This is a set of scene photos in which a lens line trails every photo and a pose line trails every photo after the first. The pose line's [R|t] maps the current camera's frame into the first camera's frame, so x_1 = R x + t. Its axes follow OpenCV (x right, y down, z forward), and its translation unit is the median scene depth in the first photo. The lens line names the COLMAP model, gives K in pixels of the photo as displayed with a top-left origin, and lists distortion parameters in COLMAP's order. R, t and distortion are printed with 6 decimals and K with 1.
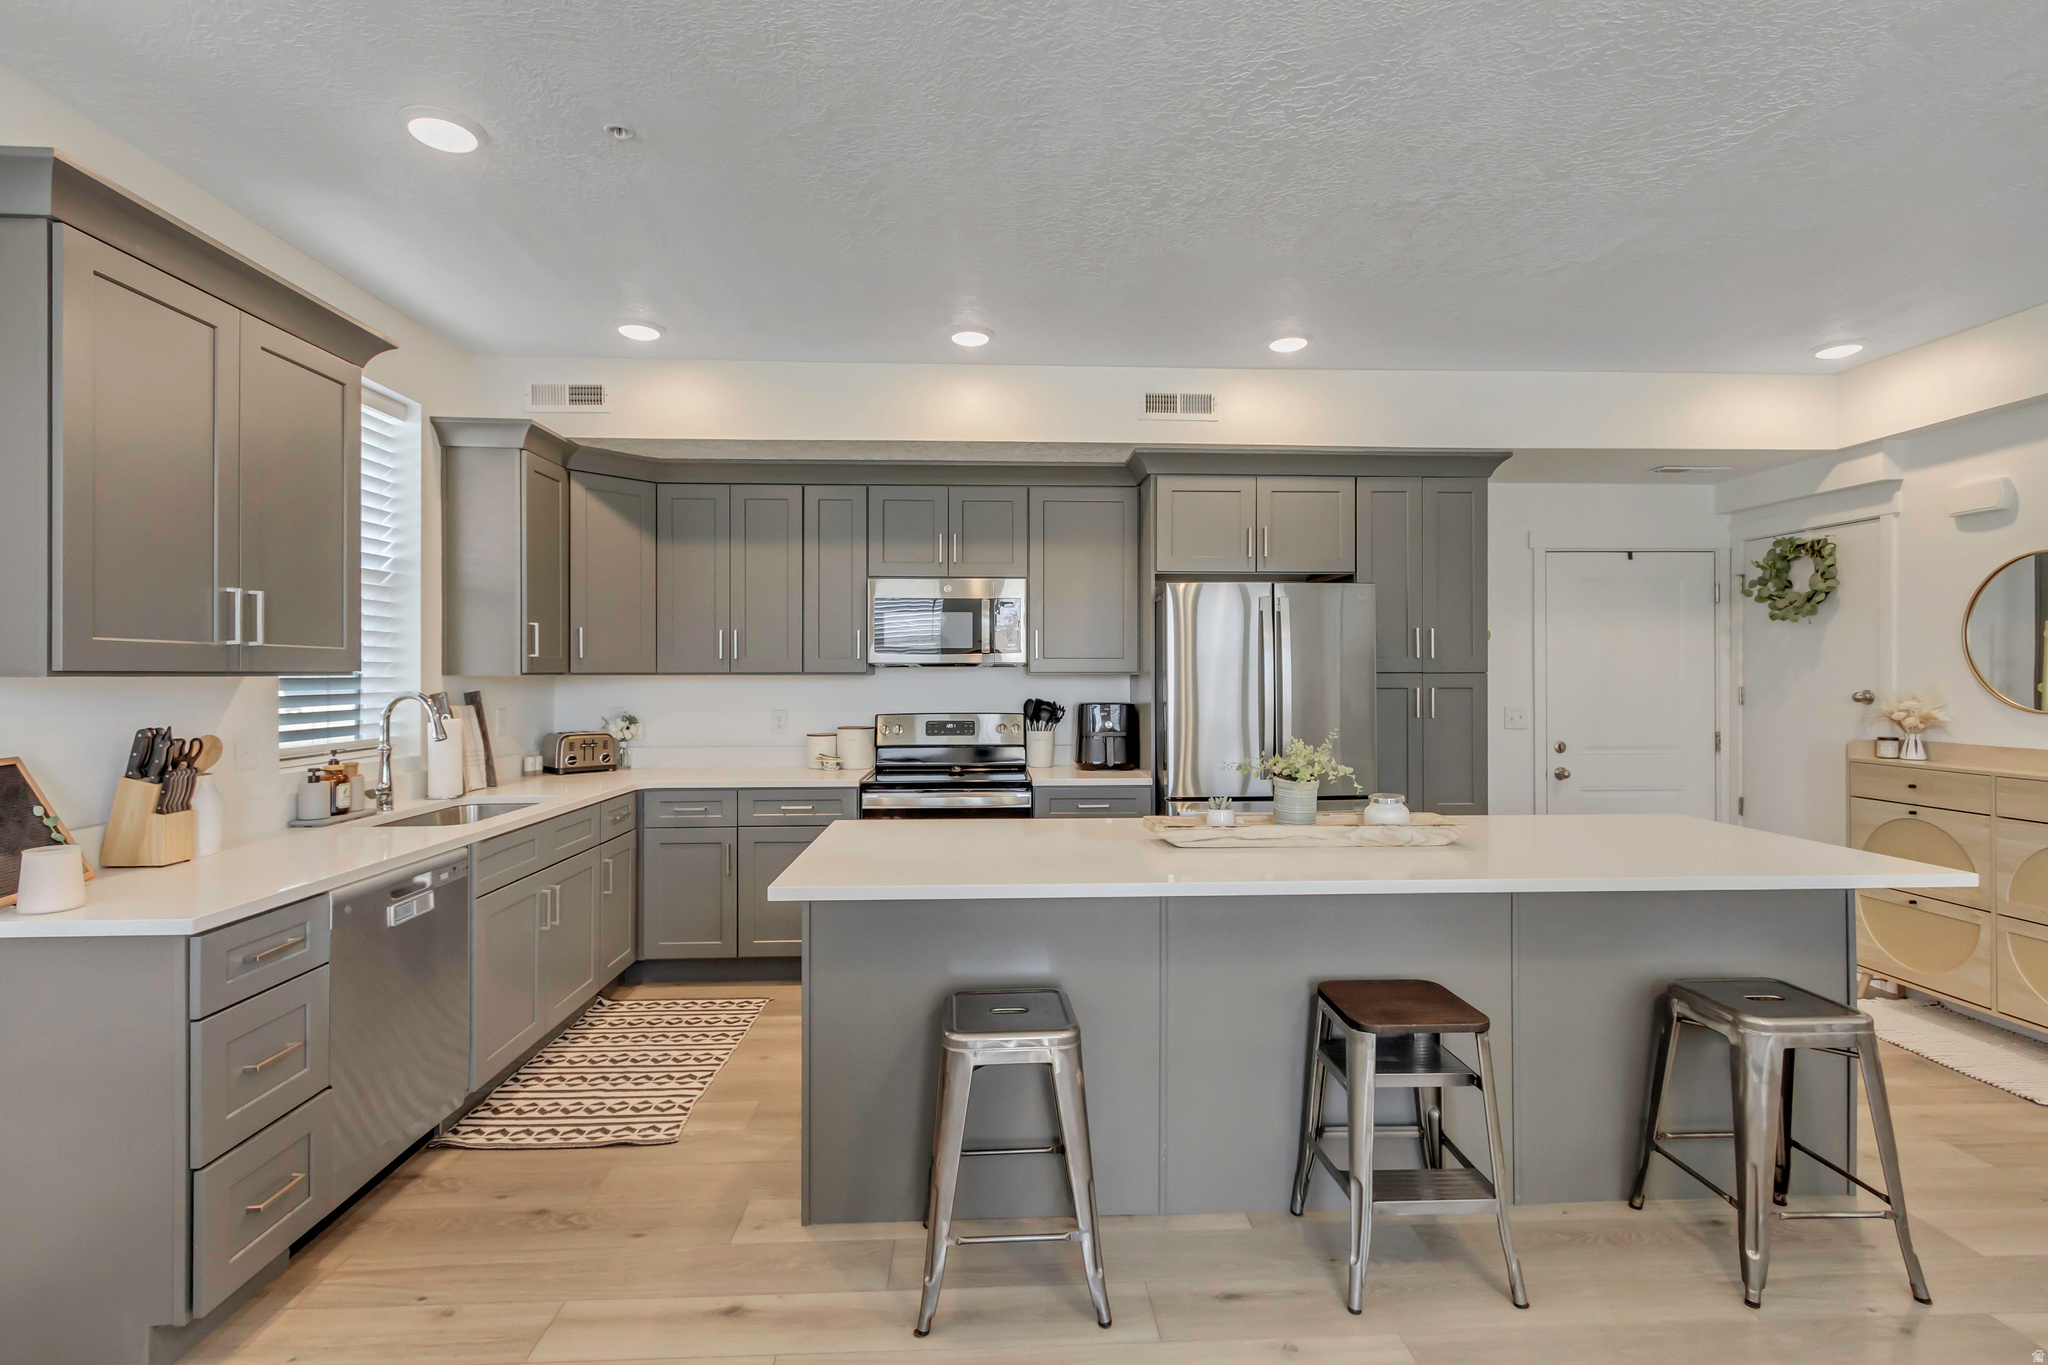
lens RADIAL K [[941.6, 0, 1041.2], [0, 941.6, 675.4], [0, 0, 1]] dist [0.005918, -0.001384]
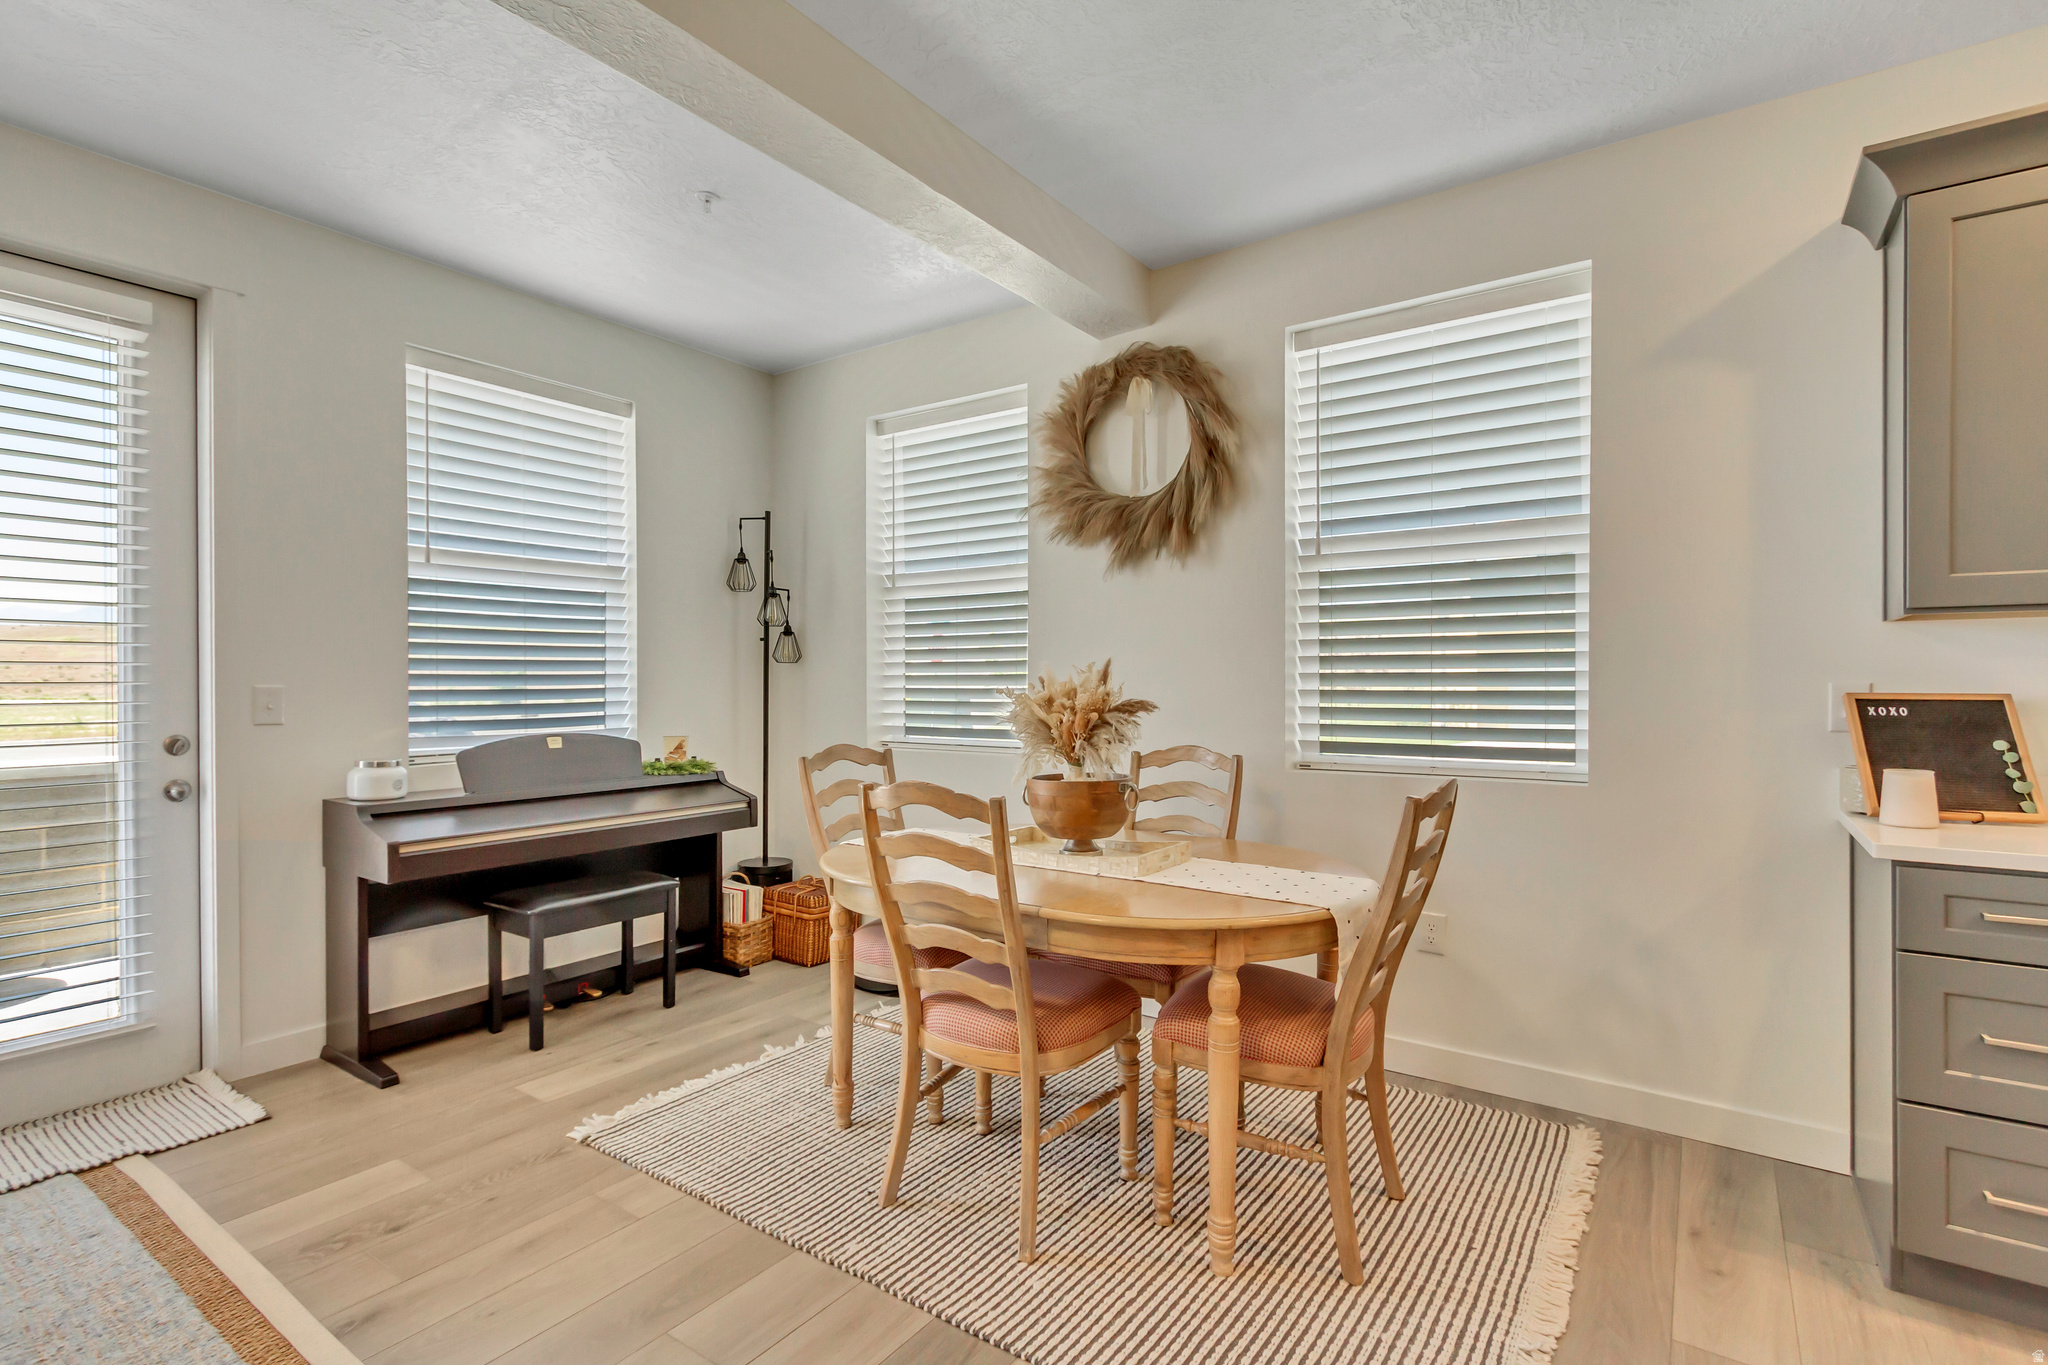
lens RADIAL K [[941.6, 0, 1007.7], [0, 941.6, 684.1], [0, 0, 1]] dist [0.005918, -0.001384]
pose [[-0.628041, 0.001778, -0.778178, 0.212371], [-0.000236, 0.999997, 0.002475, 0.036662], [0.778180, 0.001738, -0.628039, 0.398834]]
